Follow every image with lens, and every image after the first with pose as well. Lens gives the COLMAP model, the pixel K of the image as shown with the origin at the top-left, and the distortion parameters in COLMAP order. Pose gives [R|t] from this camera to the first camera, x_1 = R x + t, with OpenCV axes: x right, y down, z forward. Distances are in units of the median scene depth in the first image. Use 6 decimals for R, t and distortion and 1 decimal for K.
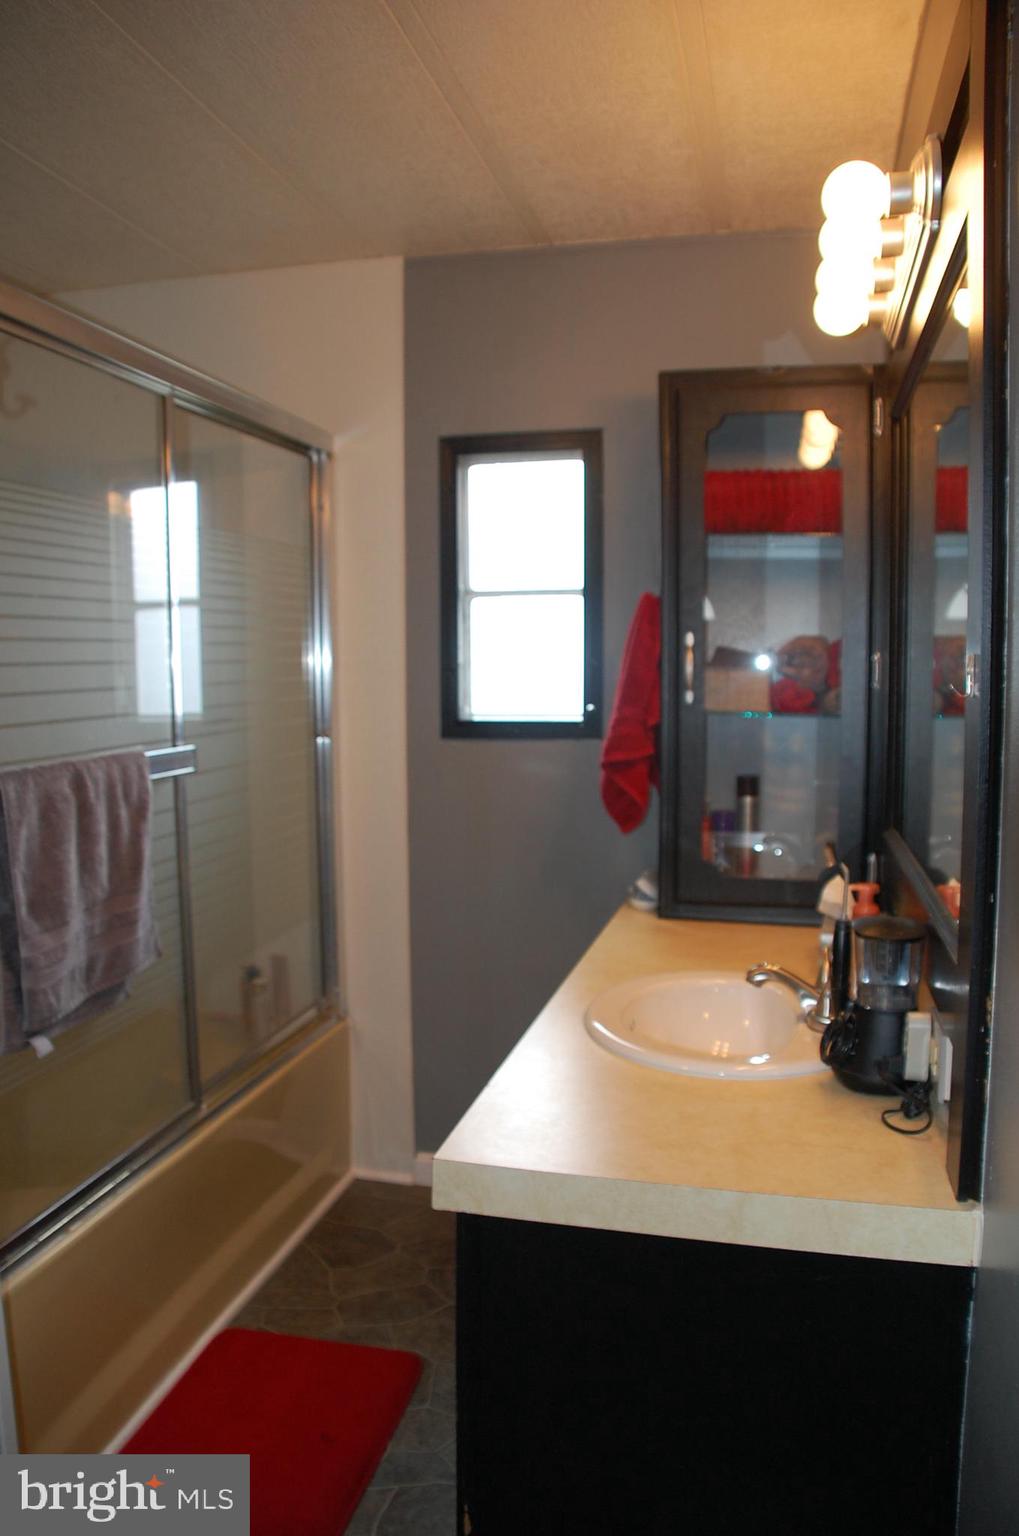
lens RADIAL K [[1196.8, 0, 509.5], [0, 1196.8, 768.0], [0, 0, 1]] dist [-0.089915, 0.003715]
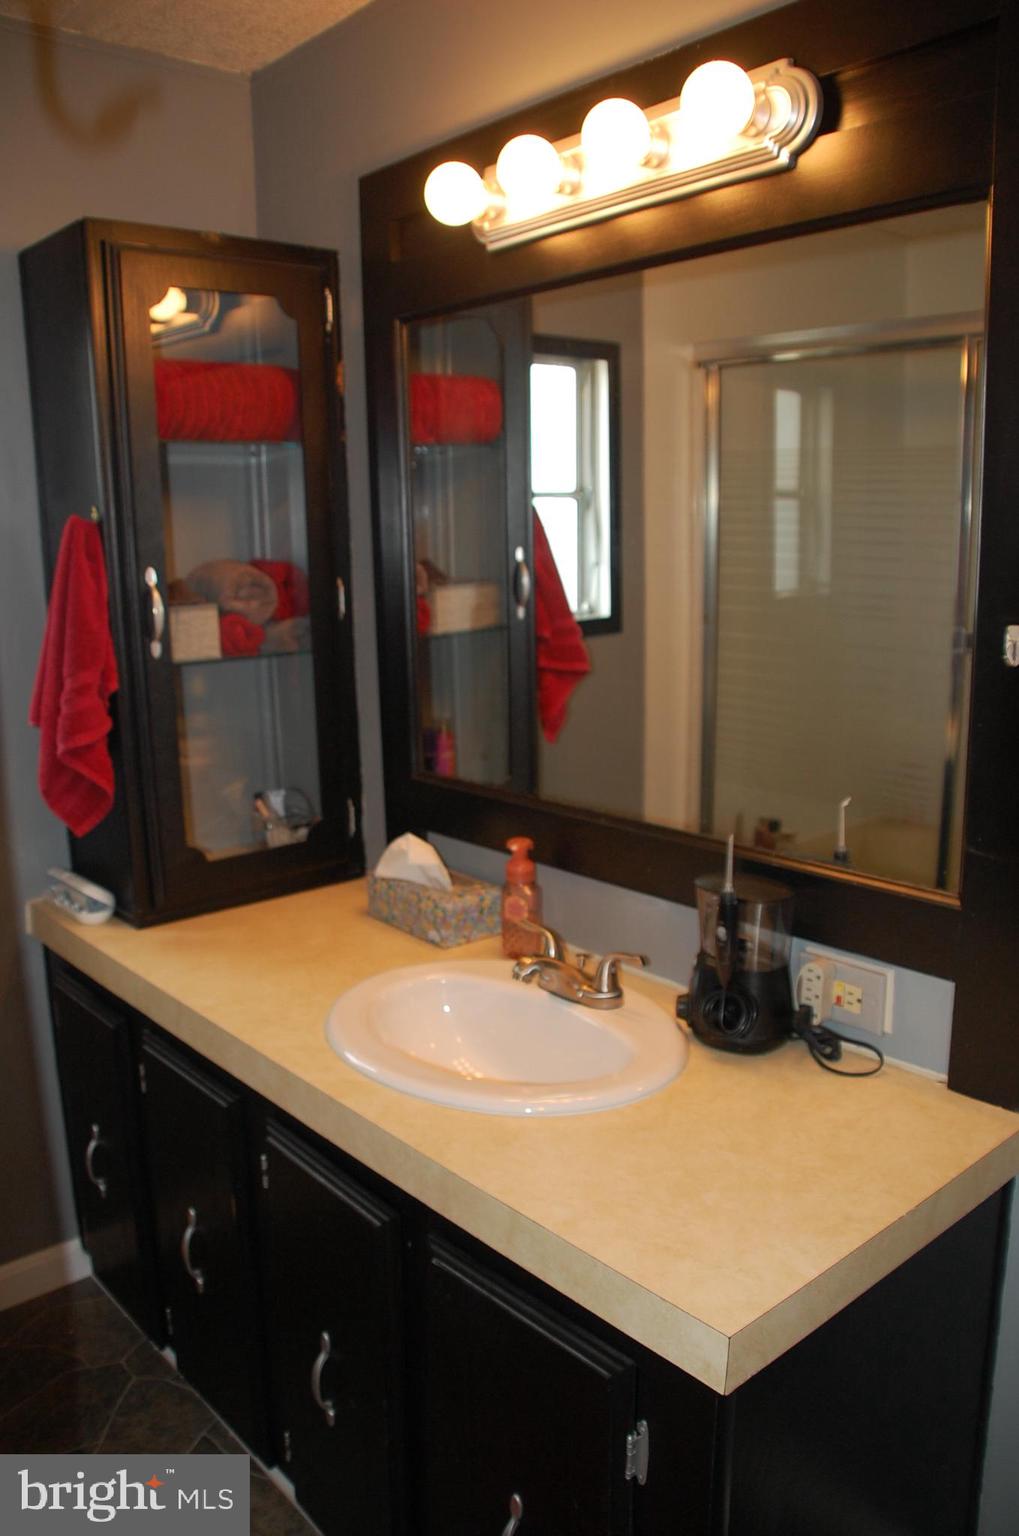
lens RADIAL K [[1196.8, 0, 509.5], [0, 1196.8, 768.0], [0, 0, 1]] dist [-0.089915, 0.003715]
pose [[0.586202, -0.177519, 0.790477, -0.345850], [0.090345, 0.983937, 0.153967, -0.081844], [-0.805112, -0.018840, 0.592824, 0.347485]]
